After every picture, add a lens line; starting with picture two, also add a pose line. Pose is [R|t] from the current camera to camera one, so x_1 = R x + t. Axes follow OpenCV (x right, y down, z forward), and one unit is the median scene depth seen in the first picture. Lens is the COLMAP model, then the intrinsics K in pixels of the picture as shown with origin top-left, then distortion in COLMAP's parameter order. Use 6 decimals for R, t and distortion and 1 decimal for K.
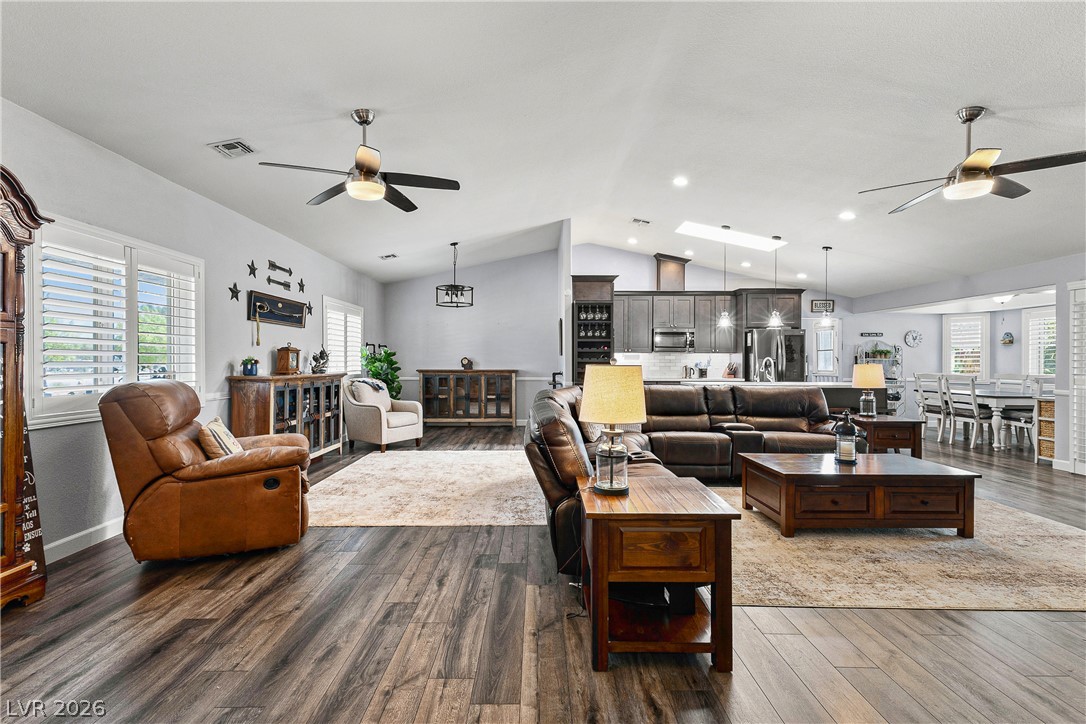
lens RADIAL K [[502.2, 0, 544.4], [0, 502.2, 362.2], [0, 0, 1]] dist [0.021881, -0.005968]
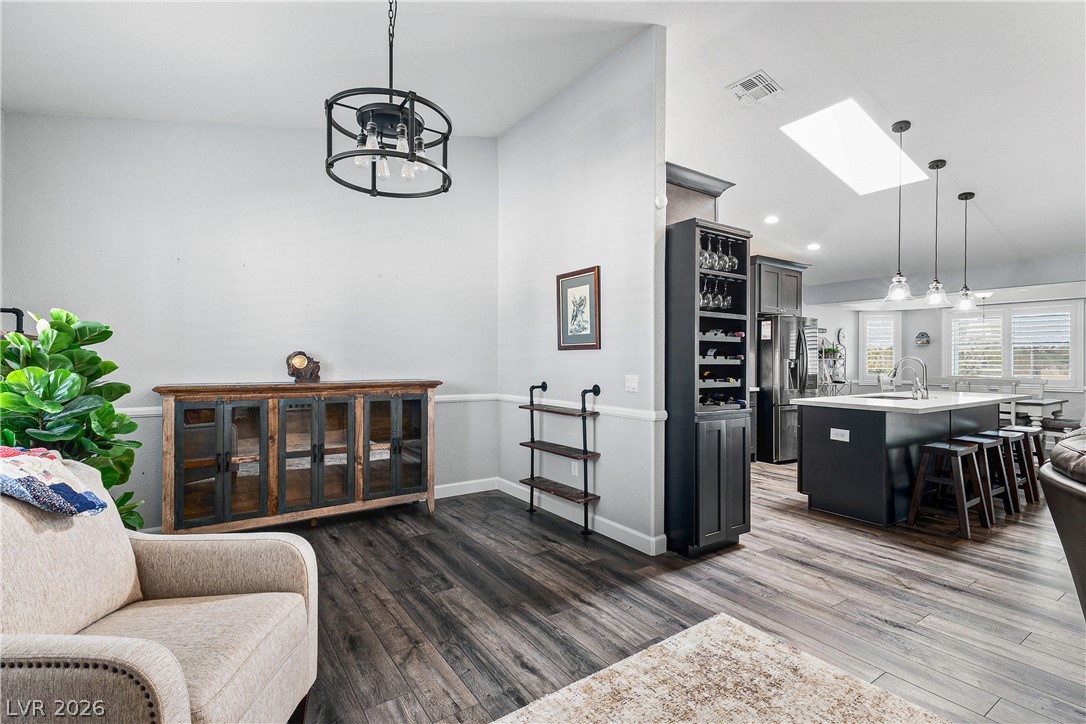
lens RADIAL K [[502.2, 0, 541.0], [0, 502.2, 361.2], [0, 0, 1]] dist [0.021881, -0.005968]
pose [[0.838609, 0.001372, 0.544732, -0.268758], [-0.002088, 0.999998, 0.000695, -0.003422], [-0.544730, -0.001720, 0.838610, 0.696375]]
